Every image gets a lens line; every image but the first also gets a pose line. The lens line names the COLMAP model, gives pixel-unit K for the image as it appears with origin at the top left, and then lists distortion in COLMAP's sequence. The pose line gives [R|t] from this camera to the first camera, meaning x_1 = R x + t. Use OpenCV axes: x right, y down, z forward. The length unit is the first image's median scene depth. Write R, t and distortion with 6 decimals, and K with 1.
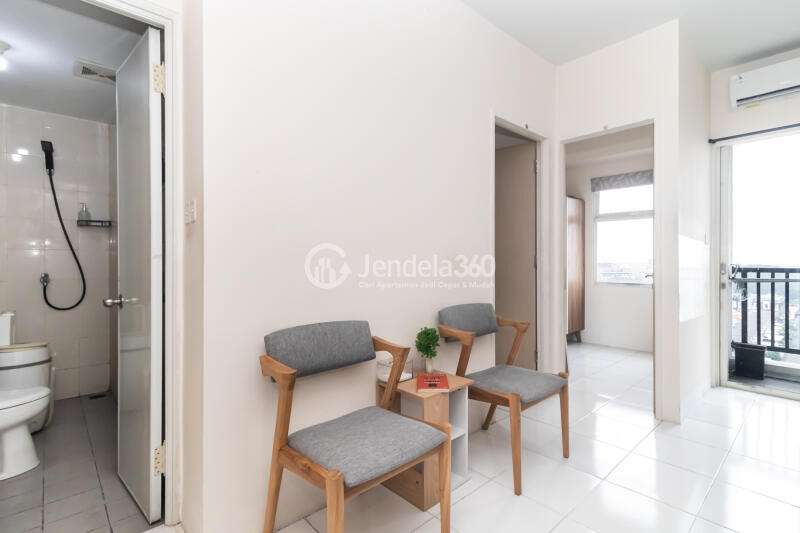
lens RADIAL K [[386.6, 0, 438.1], [0, 386.6, 265.4], [0, 0, 1]] dist [0.002160, 0.000658]
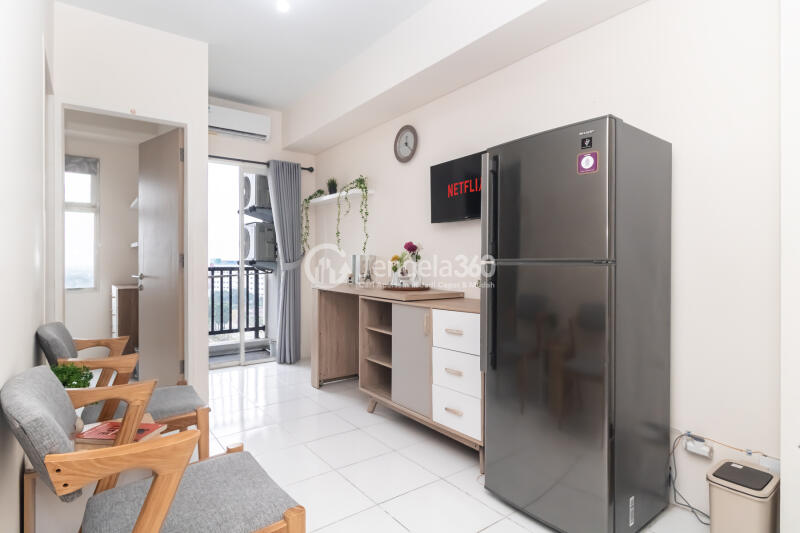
lens RADIAL K [[418.0, 0, 400.0], [0, 418.0, 266.5], [0, 0, 1]] dist [0.001406, 0.000181]
pose [[0.142444, -0.006725, 0.989780, -0.521722], [0.003285, 0.999975, 0.006321, -0.002008], [-0.989797, 0.002351, 0.142462, 0.292255]]
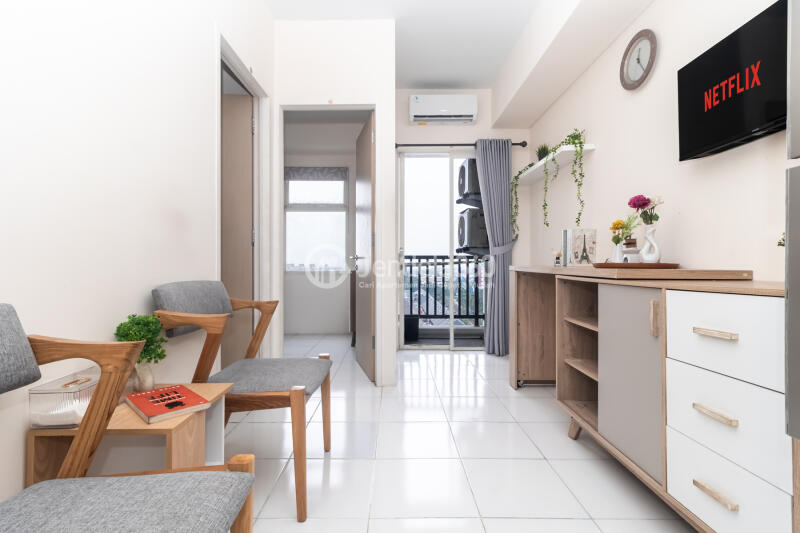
lens RADIAL K [[367.2, 0, 400.0], [0, 367.2, 266.5], [0, 0, 1]] dist [0.011793, 0.000240]
pose [[0.703908, -0.000655, 0.710291, -0.123928], [0.004830, 0.999981, -0.003864, 0.075556], [-0.710275, 0.006151, 0.703897, 0.261784]]
